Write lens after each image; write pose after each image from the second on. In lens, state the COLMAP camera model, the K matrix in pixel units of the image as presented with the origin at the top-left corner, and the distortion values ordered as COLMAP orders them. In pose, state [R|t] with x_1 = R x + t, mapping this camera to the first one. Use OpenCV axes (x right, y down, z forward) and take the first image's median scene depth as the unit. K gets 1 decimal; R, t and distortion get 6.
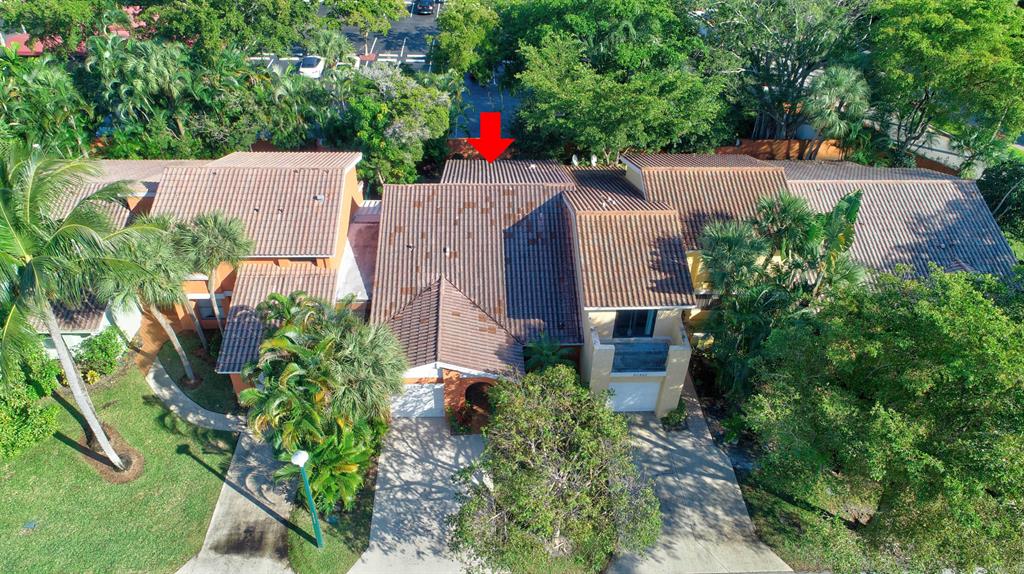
lens RADIAL K [[696.1, 0, 512.0], [0, 696.1, 287.0], [0, 0, 1]] dist [0.005684, 0.001920]
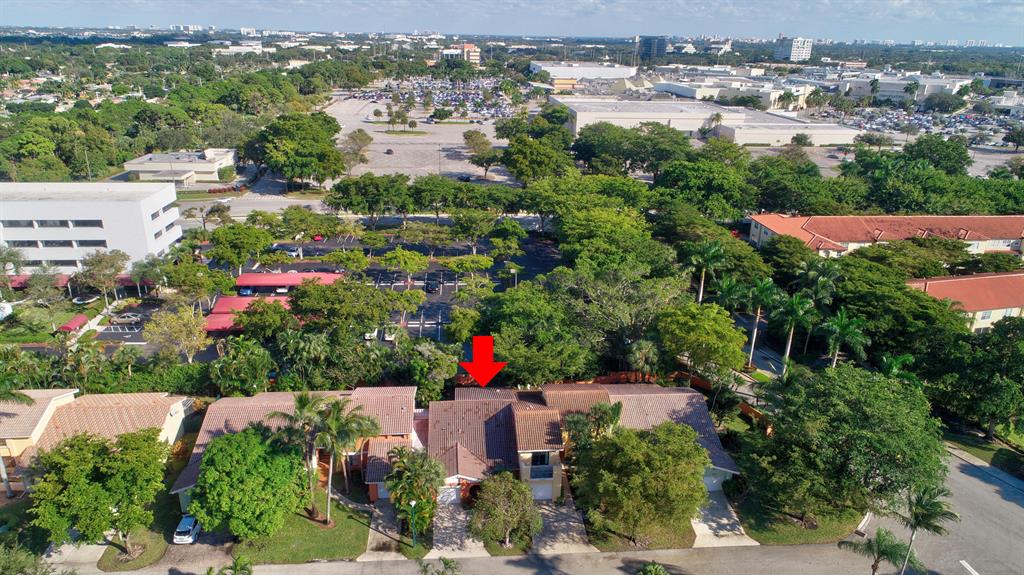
lens RADIAL K [[696.1, 0, 512.0], [0, 696.1, 287.5], [0, 0, 1]] dist [0.005684, 0.001920]
pose [[0.999288, -0.016915, 0.033721, 0.008611], [0.025924, 0.957267, -0.288043, 0.157557], [-0.027408, 0.288712, 0.957024, -1.294517]]
